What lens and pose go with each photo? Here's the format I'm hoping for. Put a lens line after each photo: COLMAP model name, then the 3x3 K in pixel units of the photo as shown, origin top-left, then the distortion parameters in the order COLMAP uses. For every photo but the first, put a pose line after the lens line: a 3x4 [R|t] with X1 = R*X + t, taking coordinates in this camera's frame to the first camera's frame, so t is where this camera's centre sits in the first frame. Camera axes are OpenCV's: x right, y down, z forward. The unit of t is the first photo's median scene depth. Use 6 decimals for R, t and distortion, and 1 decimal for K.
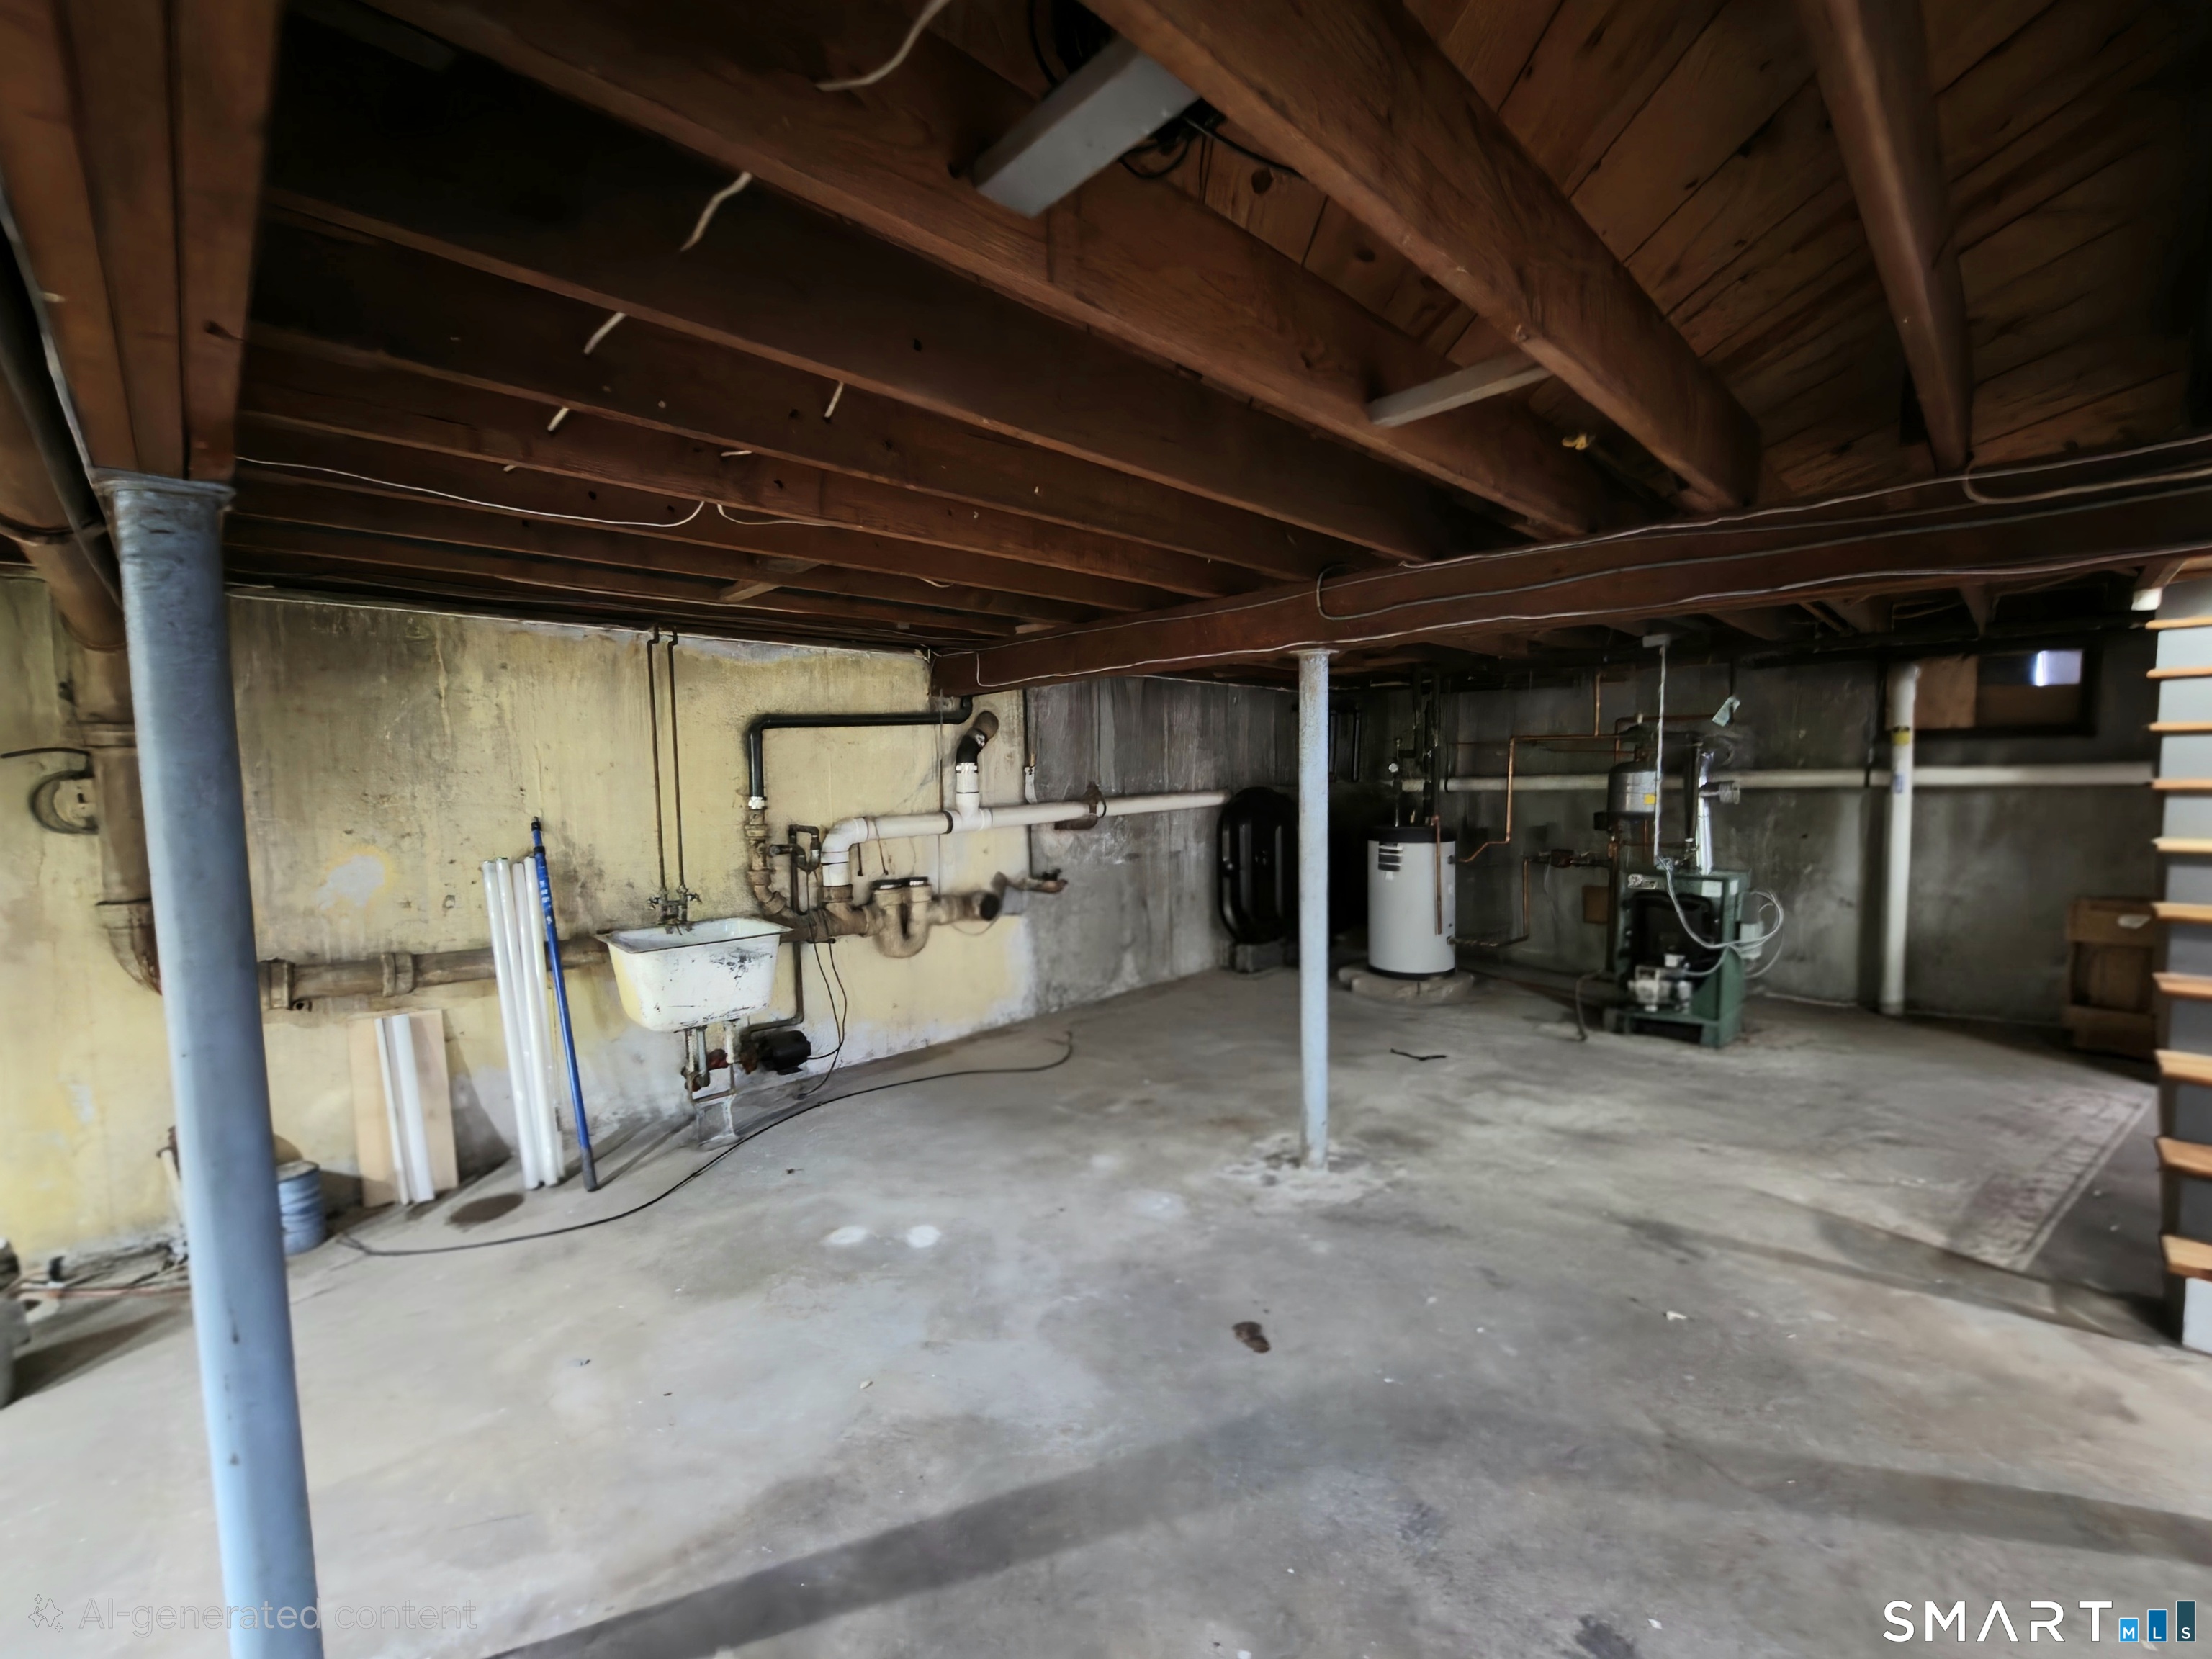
lens RADIAL K [[915.3, 0, 1113.7], [0, 915.3, 836.5], [0, 0, 1]] dist [-0.009756, -0.000053]
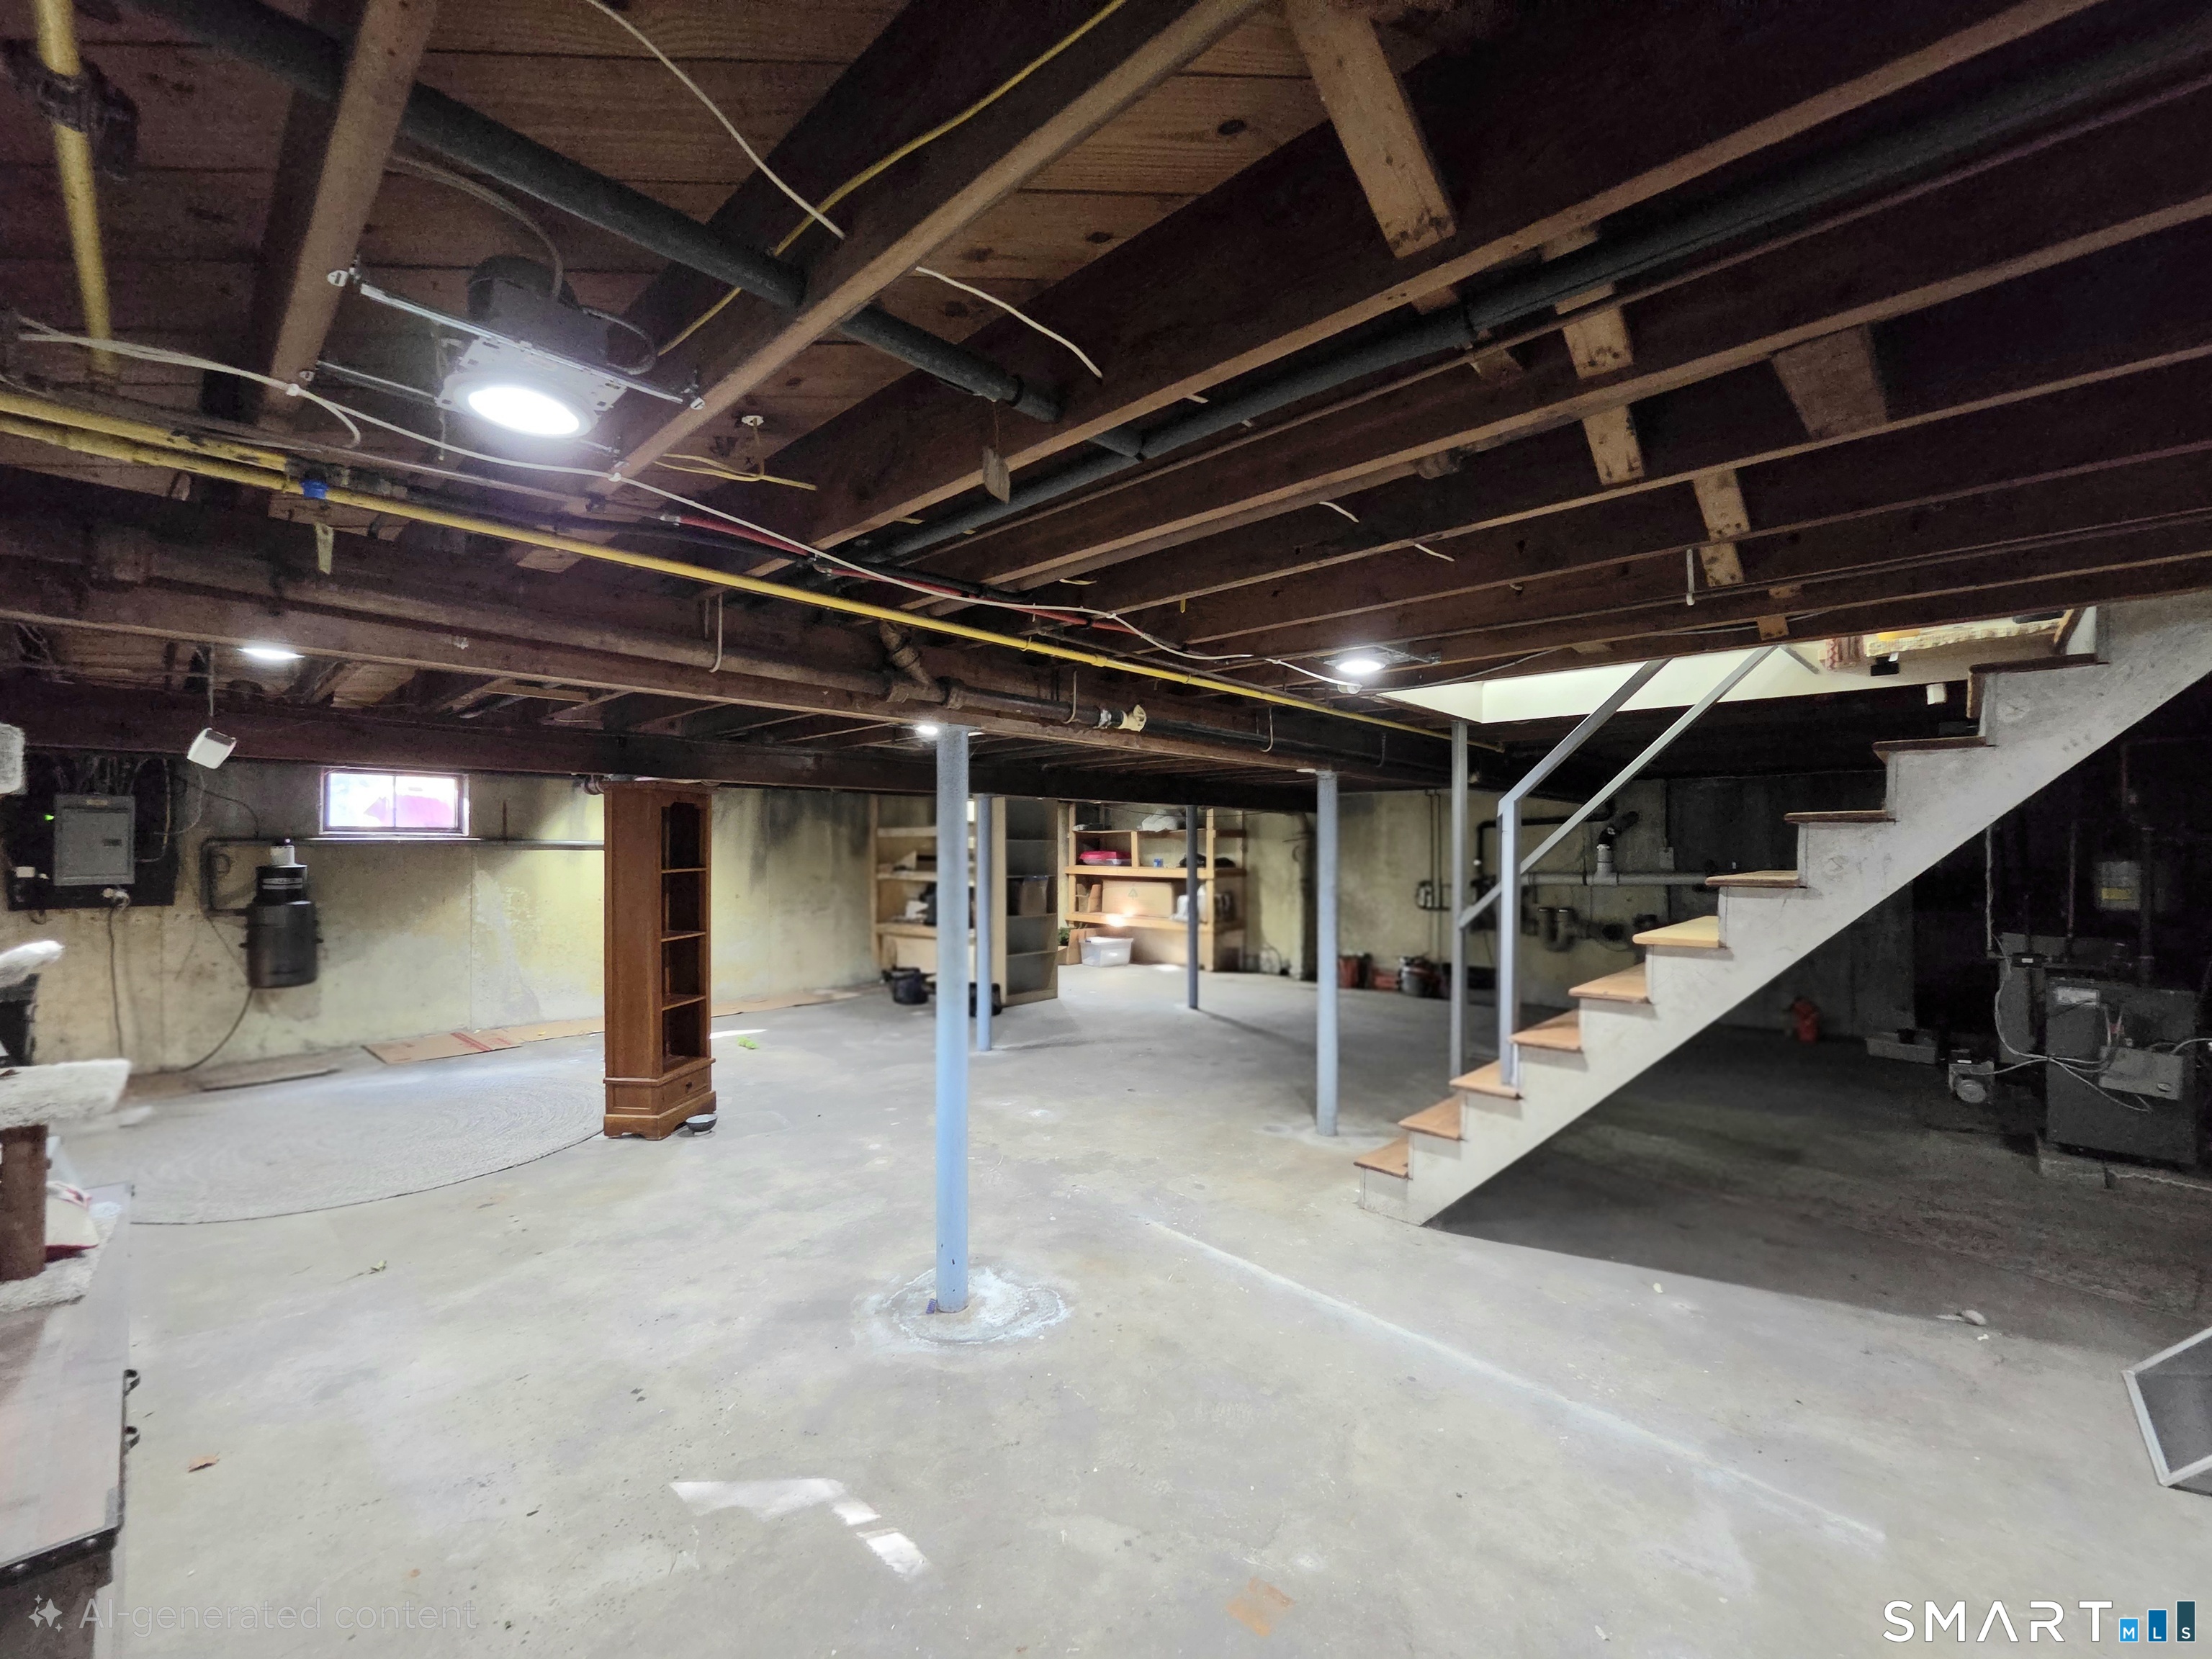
lens RADIAL K [[915.3, 0, 1113.7], [0, 915.3, 836.5], [0, 0, 1]] dist [-0.009756, -0.000053]
pose [[0.036510, 0.008049, -0.999301, 1.383750], [-0.060579, 0.998146, 0.005826, -0.047418], [0.997495, 0.060324, 0.036930, 0.041978]]
